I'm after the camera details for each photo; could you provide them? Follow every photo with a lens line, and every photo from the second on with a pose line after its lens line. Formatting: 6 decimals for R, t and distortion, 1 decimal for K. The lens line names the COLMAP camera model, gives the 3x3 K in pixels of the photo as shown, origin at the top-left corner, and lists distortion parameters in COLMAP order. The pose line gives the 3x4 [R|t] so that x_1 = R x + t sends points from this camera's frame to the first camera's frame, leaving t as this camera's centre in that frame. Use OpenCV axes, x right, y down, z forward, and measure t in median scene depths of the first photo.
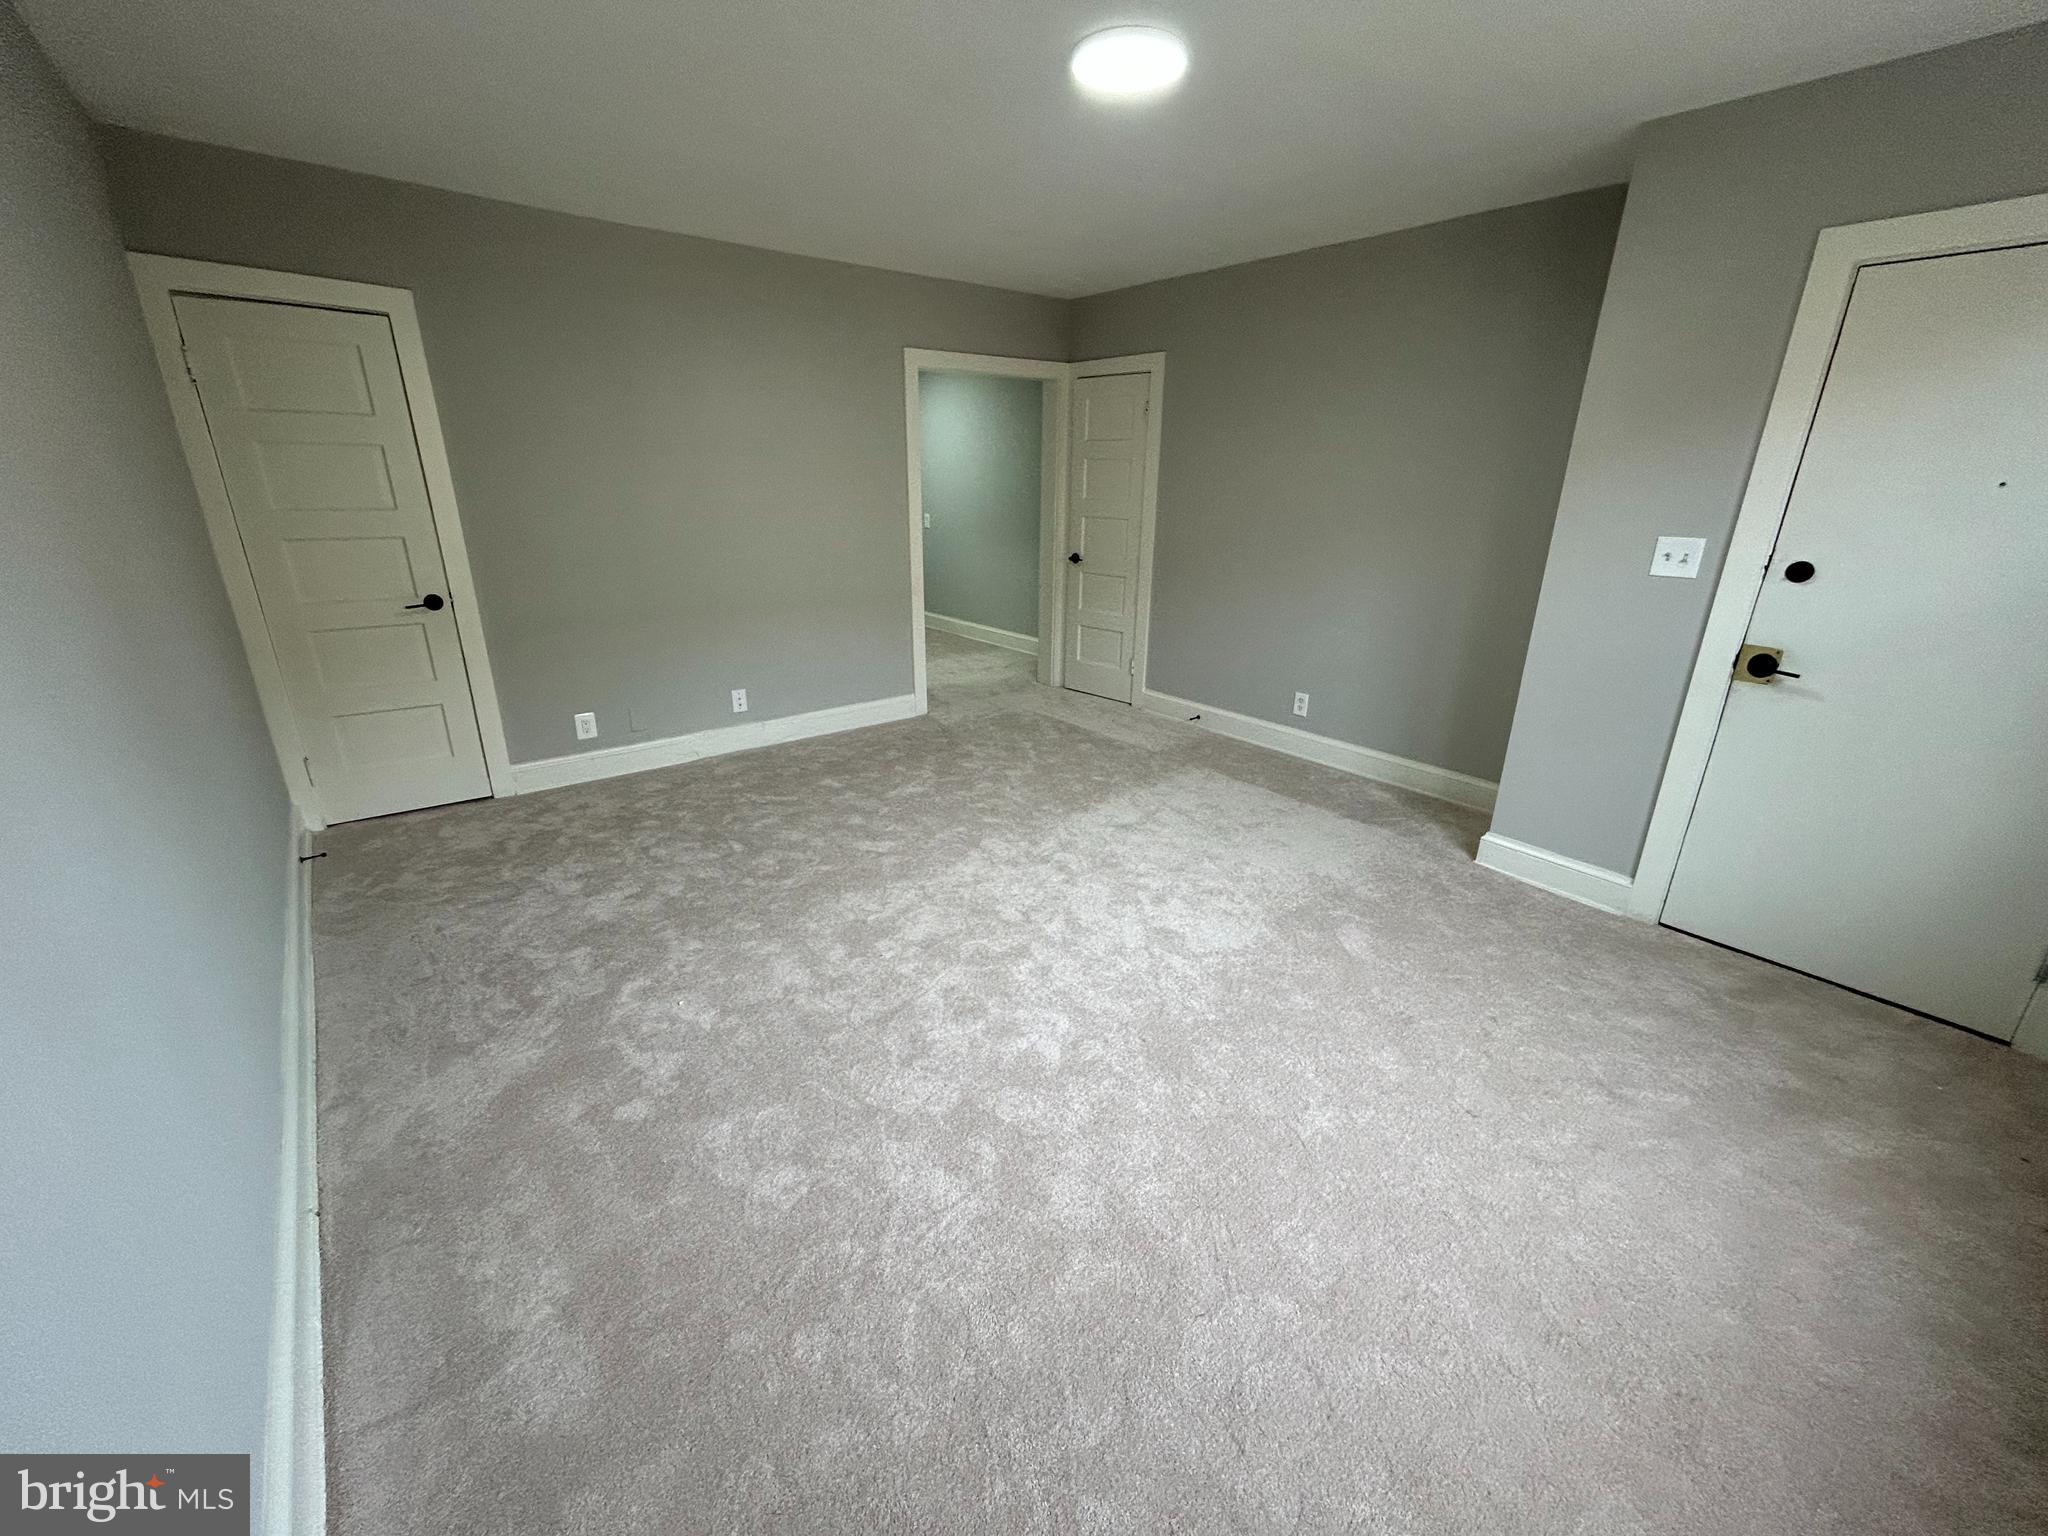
lens RADIAL K [[828.5, 0, 1024.9], [0, 828.5, 761.2], [0, 0, 1]] dist [0.001543, 0.000134]
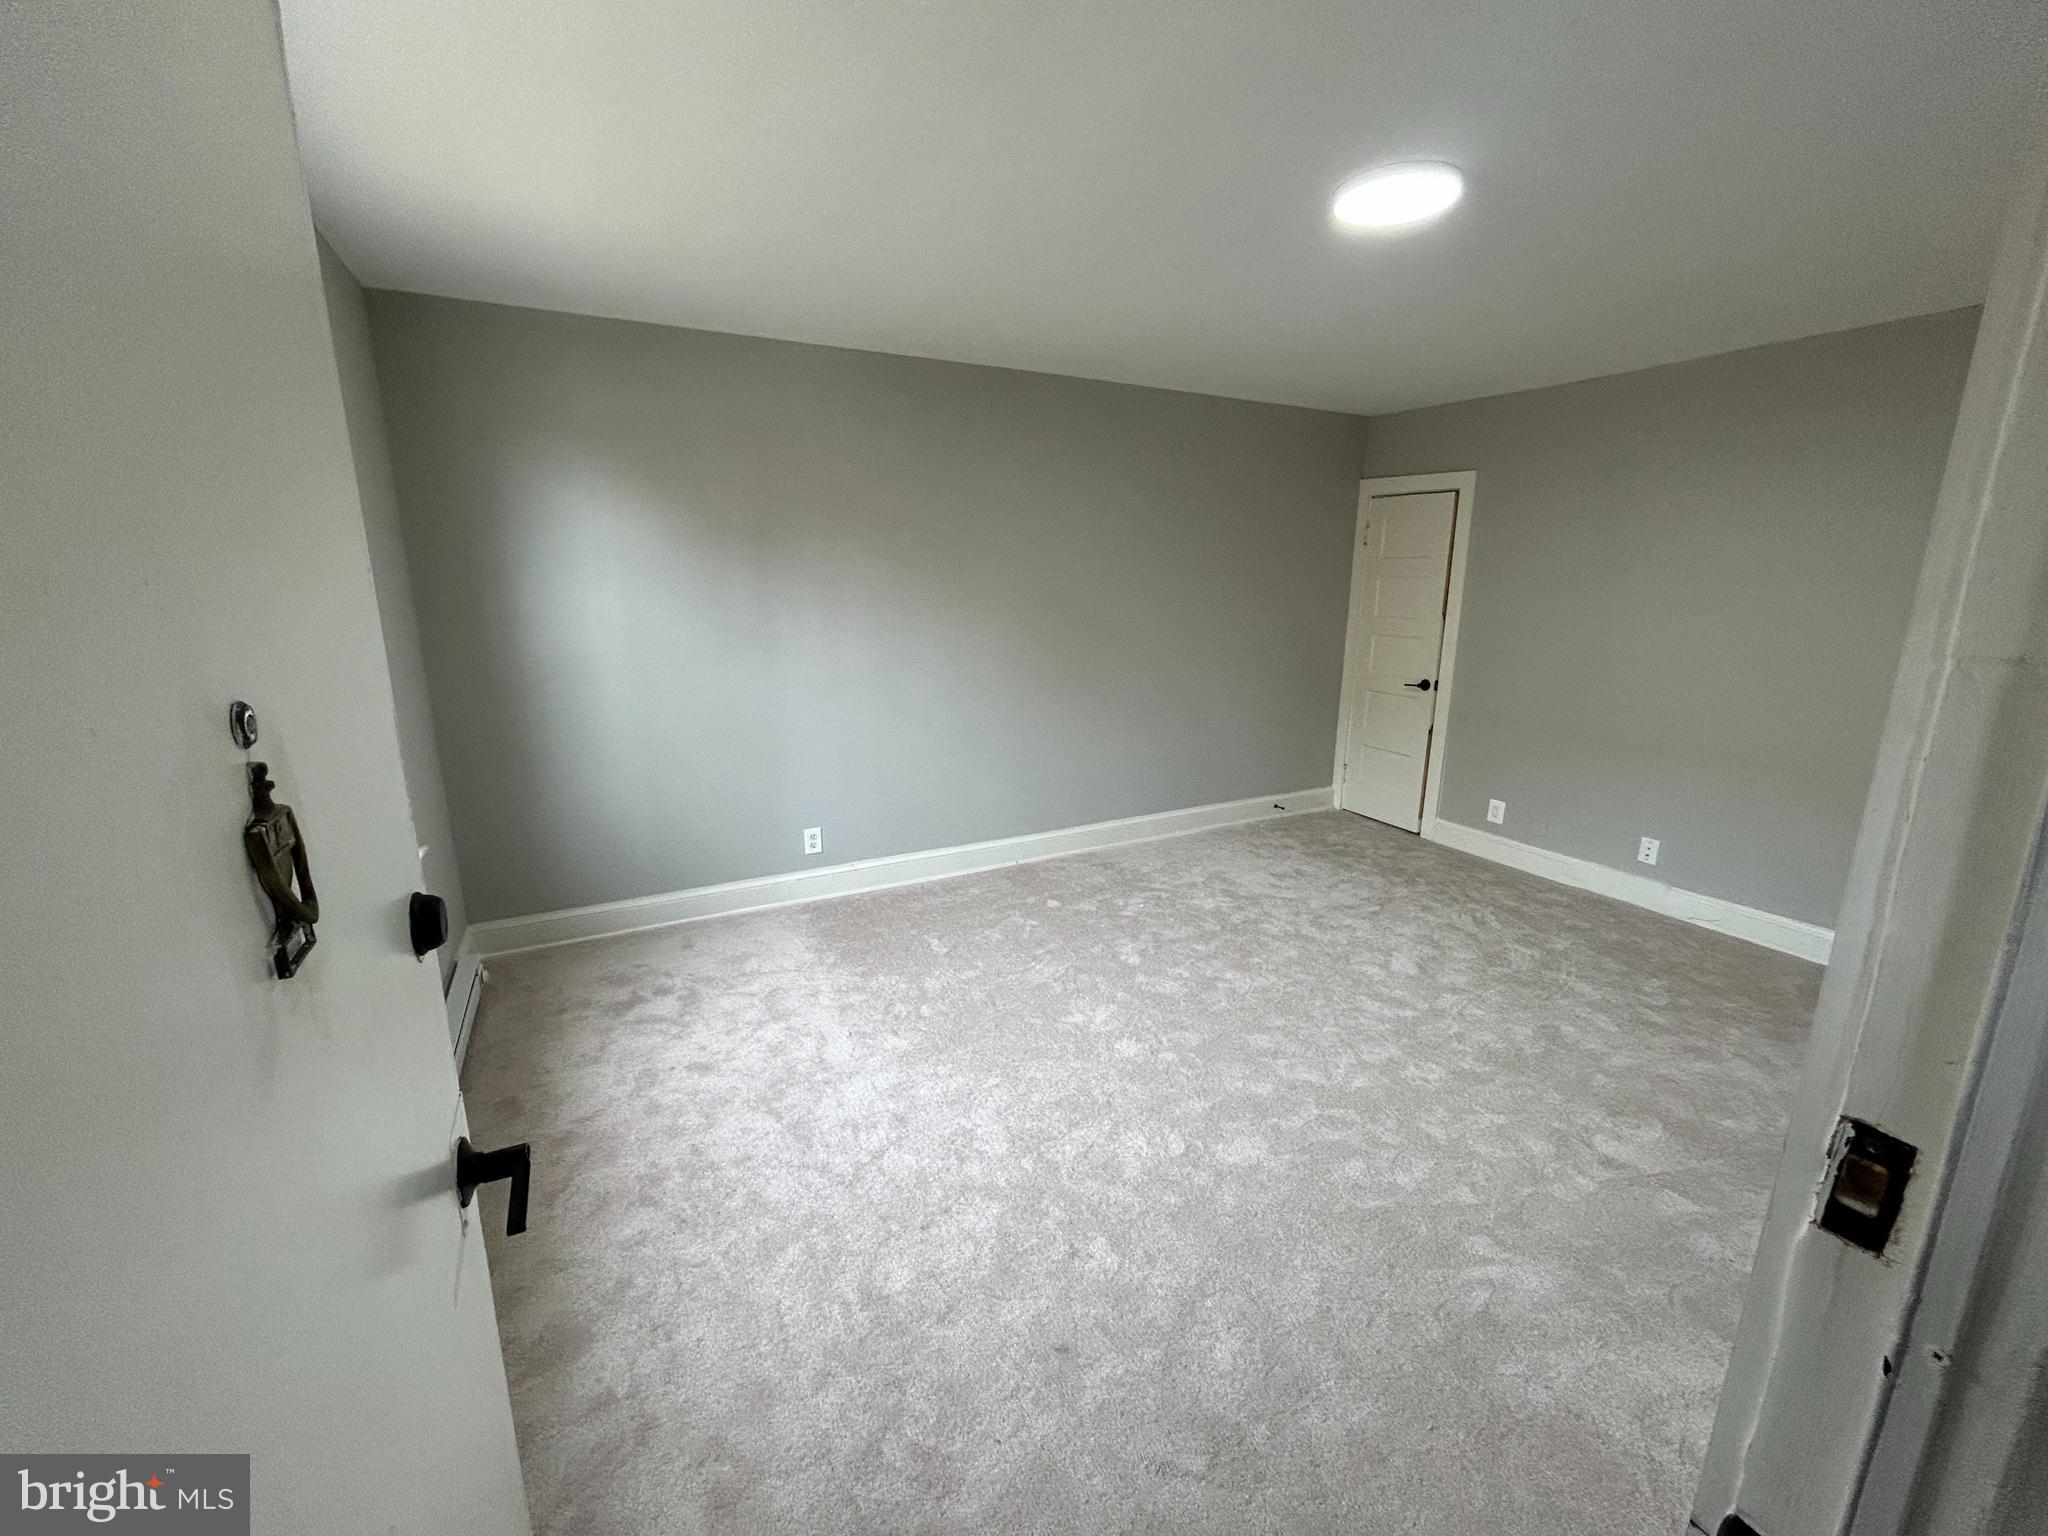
lens RADIAL K [[828.5, 0, 1024.9], [0, 828.5, 761.2], [0, 0, 1]] dist [0.001543, 0.000134]
pose [[-0.189166, 0.209866, -0.959256, 0.750248], [-0.331111, 0.906048, 0.263521, -0.213383], [0.924436, 0.367470, -0.101904, 0.549544]]
